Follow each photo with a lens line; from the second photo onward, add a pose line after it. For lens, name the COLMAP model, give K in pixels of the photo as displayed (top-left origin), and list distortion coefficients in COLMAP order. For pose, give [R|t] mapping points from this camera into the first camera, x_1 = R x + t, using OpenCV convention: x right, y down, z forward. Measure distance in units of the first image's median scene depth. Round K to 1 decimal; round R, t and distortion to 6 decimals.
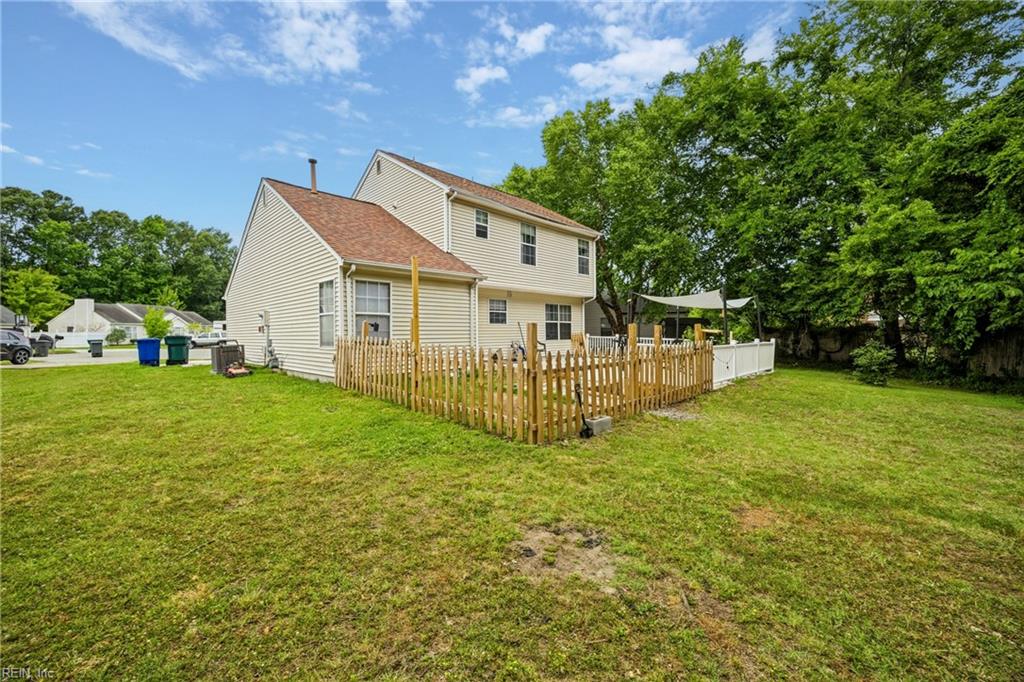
lens RADIAL K [[406.5, 0, 509.7], [0, 406.5, 334.1], [0, 0, 1]] dist [0.001019, 0.000222]
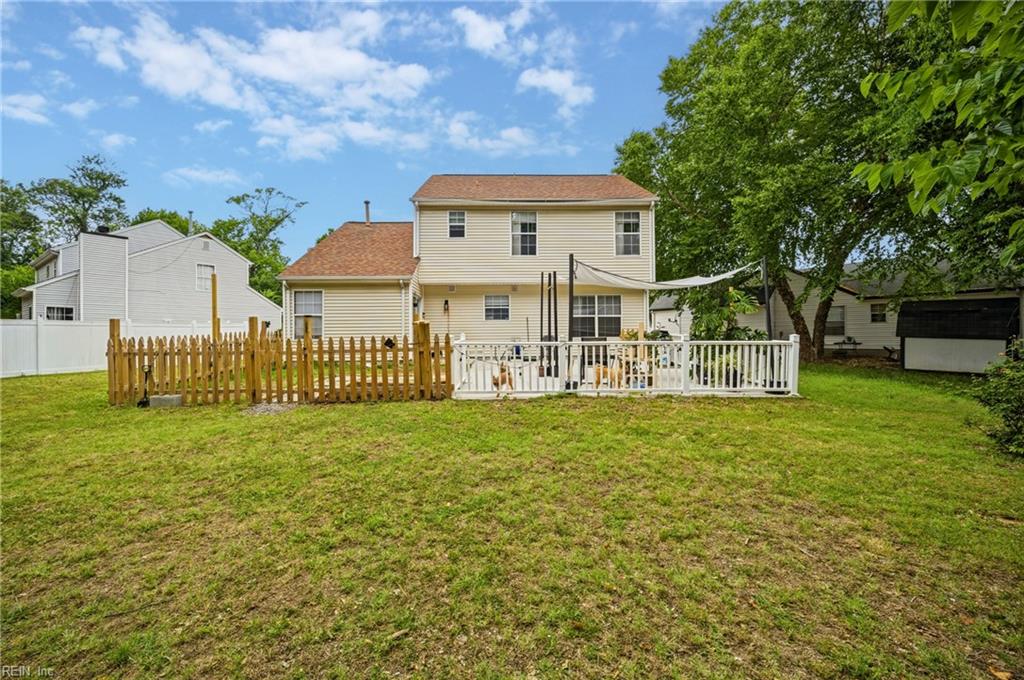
lens RADIAL K [[406.5, 0, 509.7], [0, 406.5, 333.1], [0, 0, 1]] dist [0.001019, 0.000222]
pose [[0.712327, -0.000236, -0.701848, 0.625766], [-0.000004, 1.000000, -0.000341, 0.006221], [0.701848, 0.000246, 0.712327, 0.295186]]
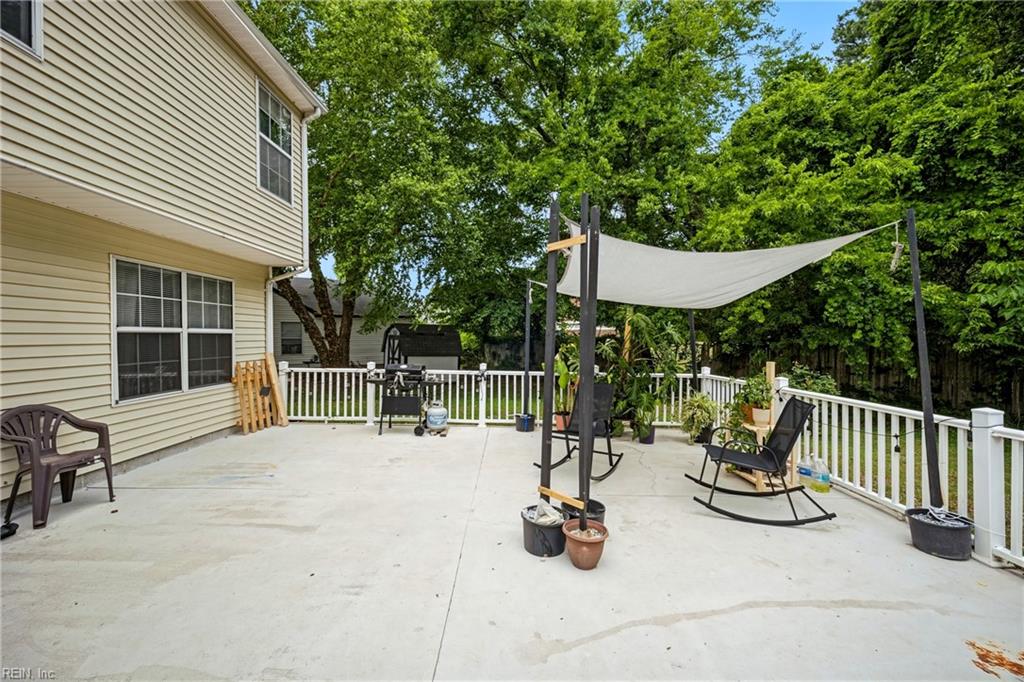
lens RADIAL K [[389.3, 0, 498.6], [0, 389.3, 326.7], [0, 0, 1]] dist [-0.000673, -0.000046]
pose [[0.718651, 0.008475, 0.695319, 0.093903], [0.003453, 0.999870, -0.015756, -0.029508], [-0.695362, 0.013724, 0.718528, 0.676762]]
